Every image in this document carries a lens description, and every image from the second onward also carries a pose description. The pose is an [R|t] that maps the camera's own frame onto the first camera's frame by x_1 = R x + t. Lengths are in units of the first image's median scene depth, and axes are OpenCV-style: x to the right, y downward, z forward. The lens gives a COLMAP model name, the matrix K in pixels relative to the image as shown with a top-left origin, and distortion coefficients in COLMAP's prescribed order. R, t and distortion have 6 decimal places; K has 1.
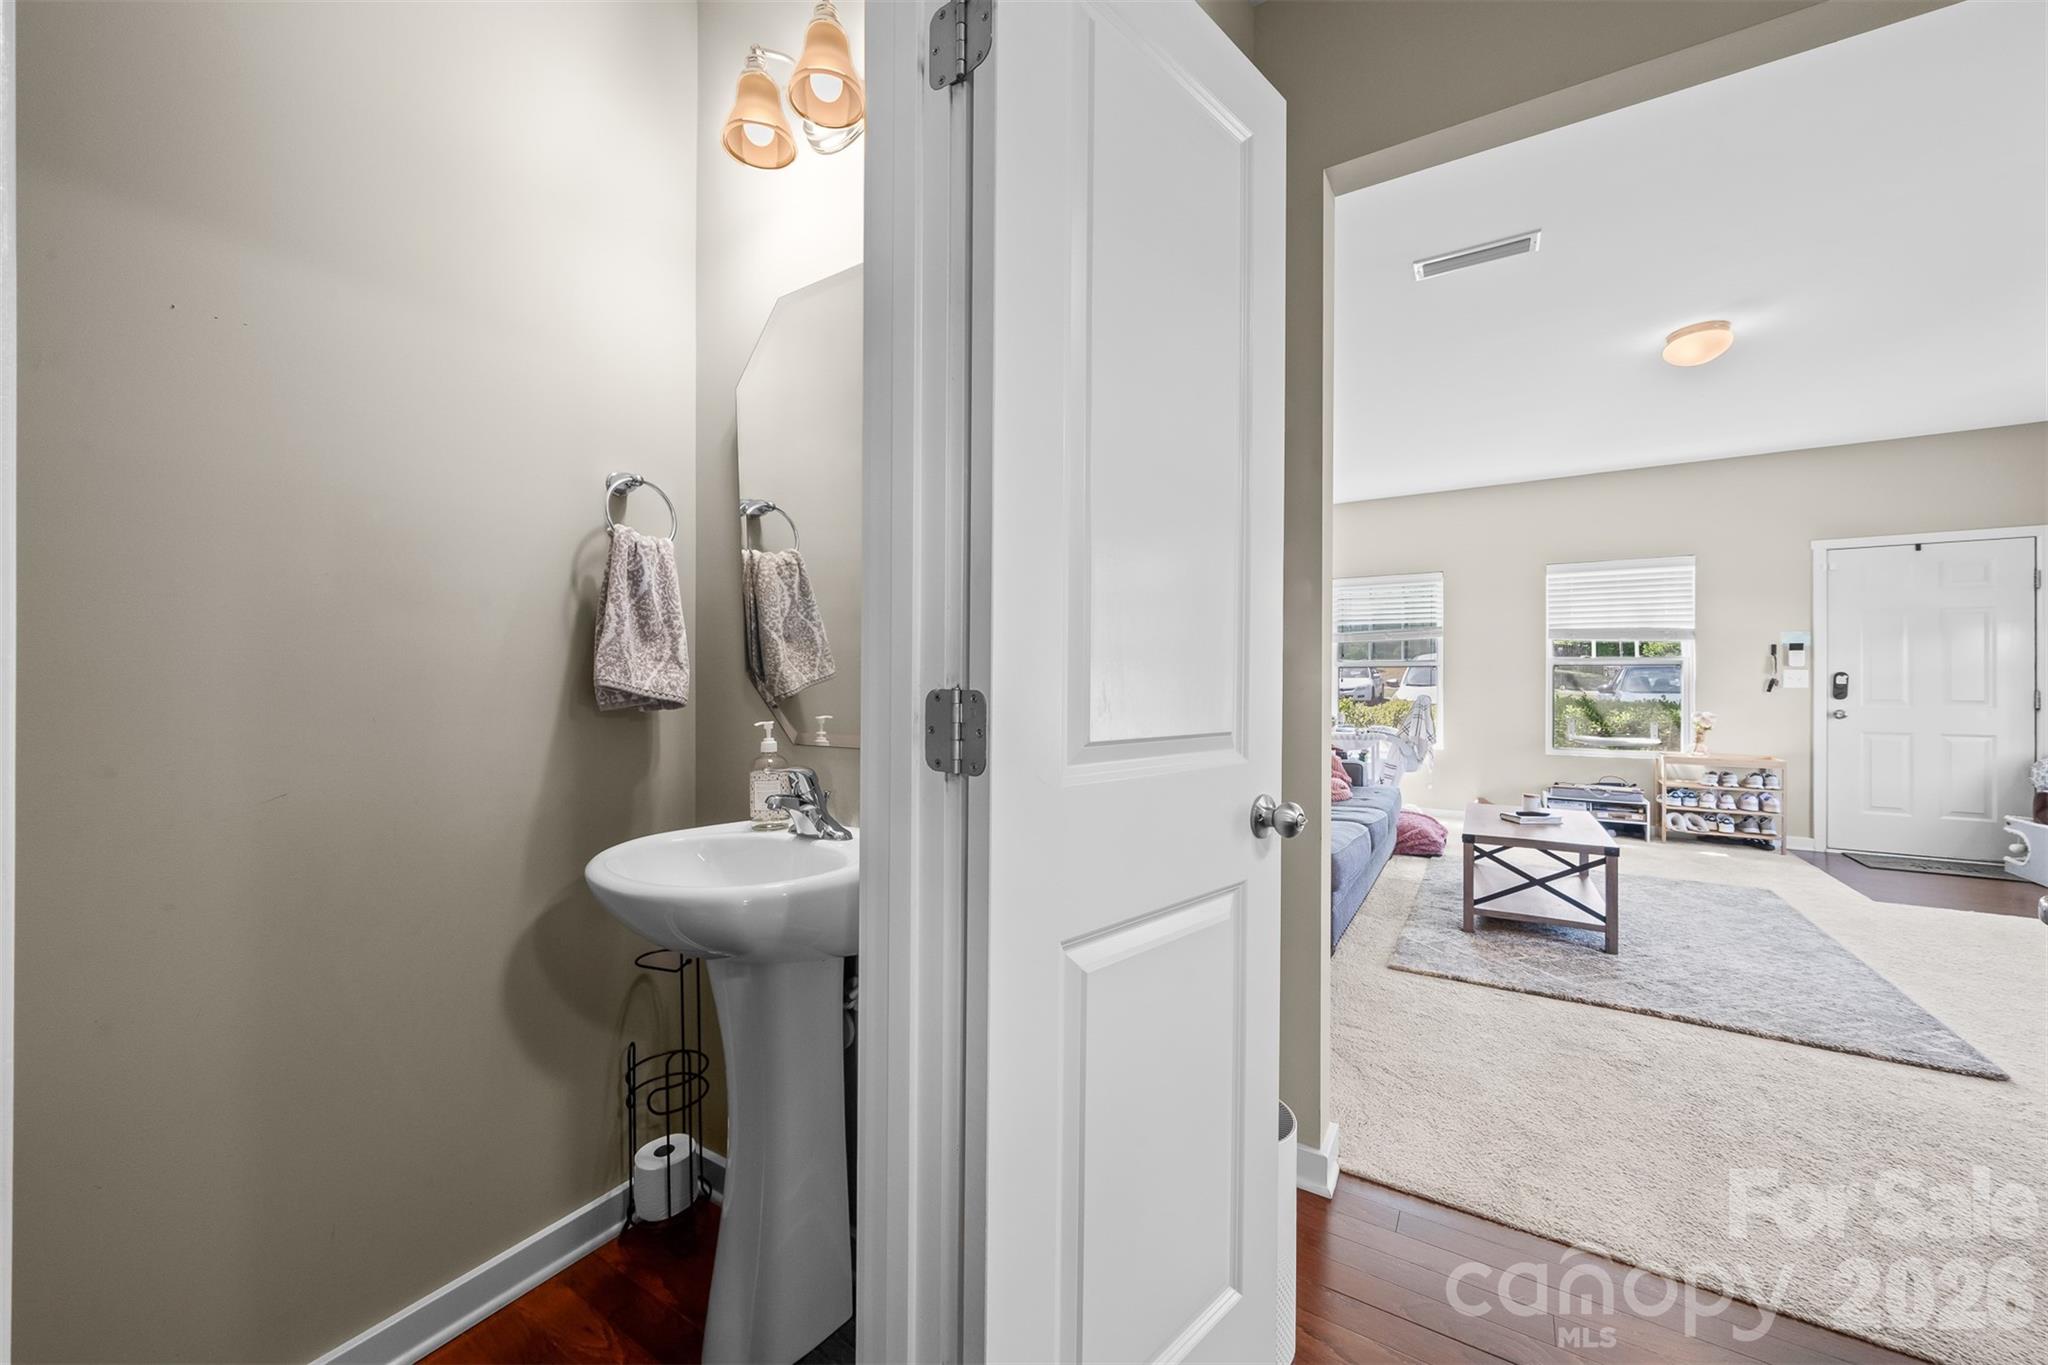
lens RADIAL K [[759.8, 0, 1020.5], [0, 759.8, 676.5], [0, 0, 1]] dist [0.000257, -0.000123]
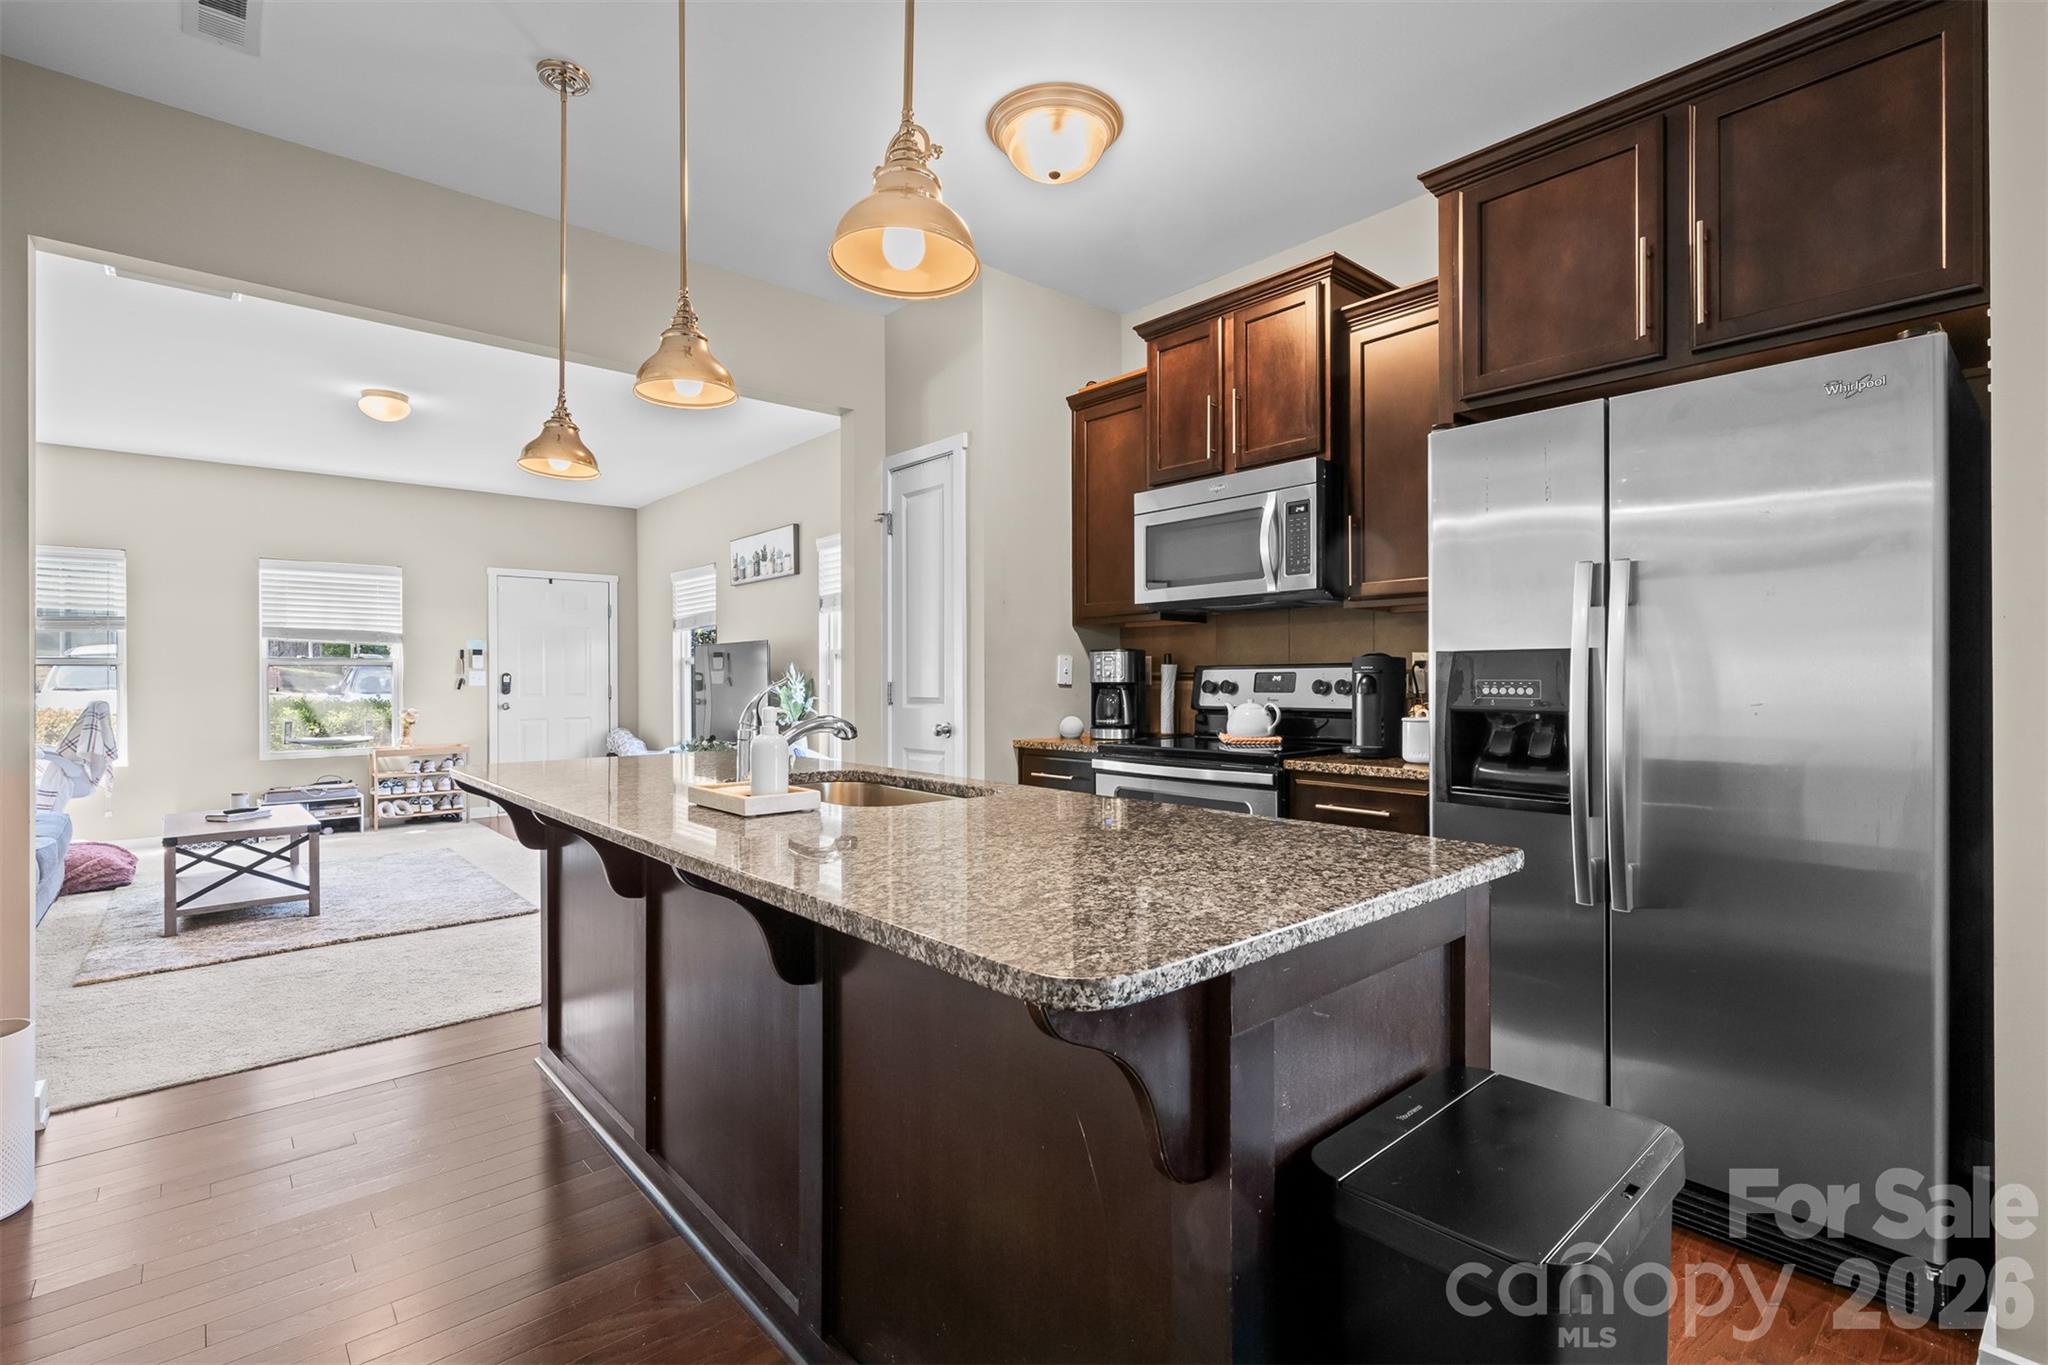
lens RADIAL K [[930.4, 0, 1027.3], [0, 930.4, 677.4], [0, 0, 1]] dist [-0.001305, -0.000018]
pose [[0.279000, -0.004378, 0.960281, -0.169032], [0.003483, 0.999988, 0.003547, -0.000940], [-0.960285, 0.002355, 0.279011, -0.266640]]
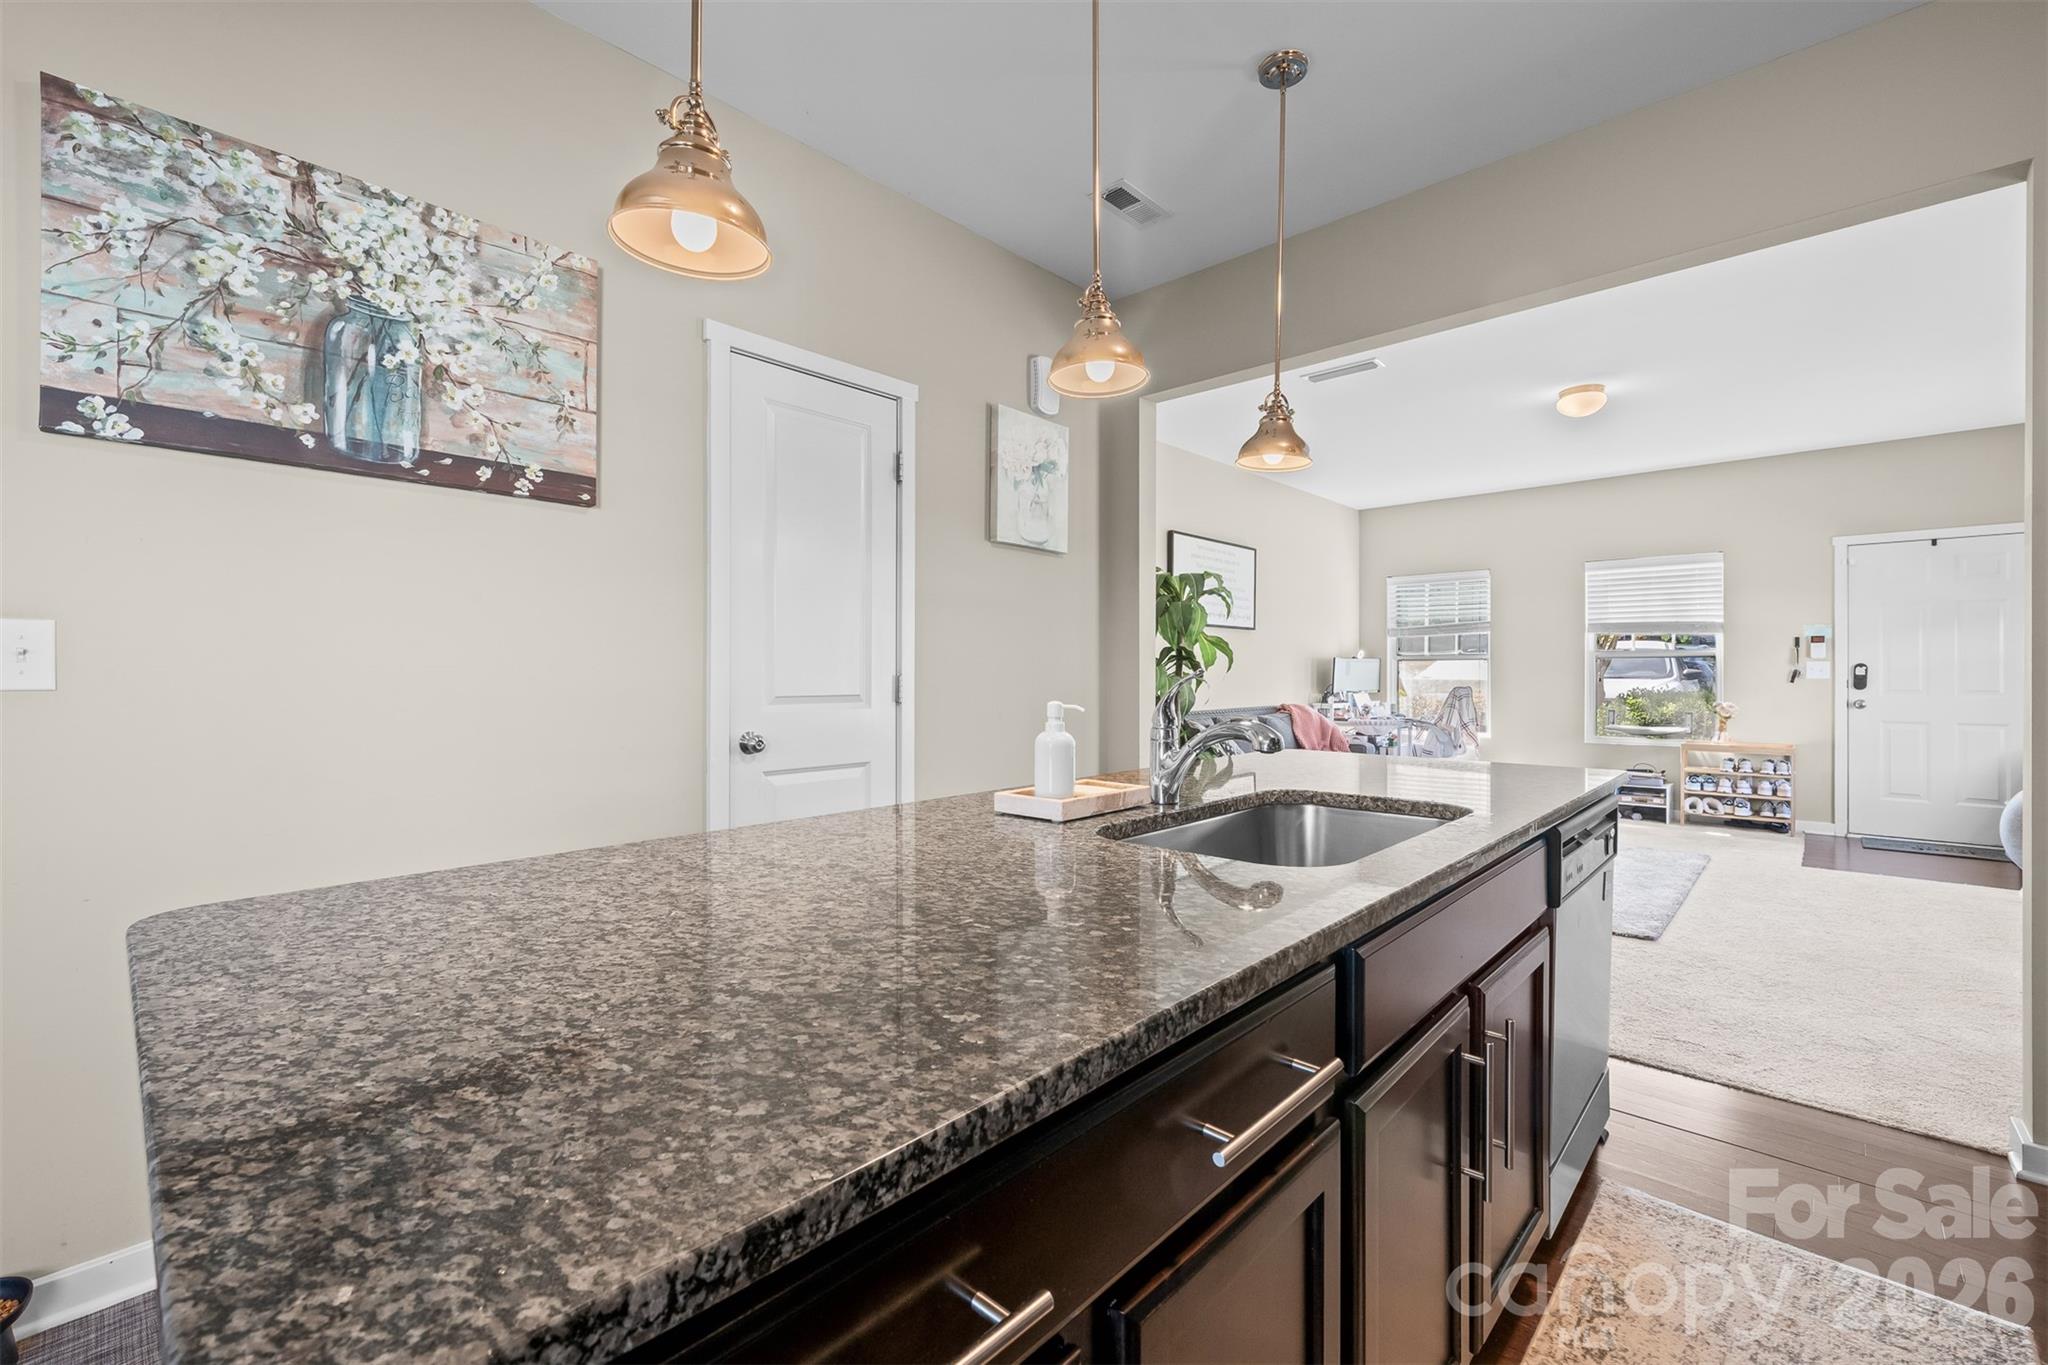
lens RADIAL K [[866.4, 0, 1025.5], [0, 866.4, 664.6], [0, 0, 1]] dist [-0.000514, -0.000209]
pose [[0.982006, -0.004882, -0.188789, 0.179315], [0.003692, 0.999971, -0.006651, -0.000522], [0.188816, 0.005834, 0.981995, -0.368905]]
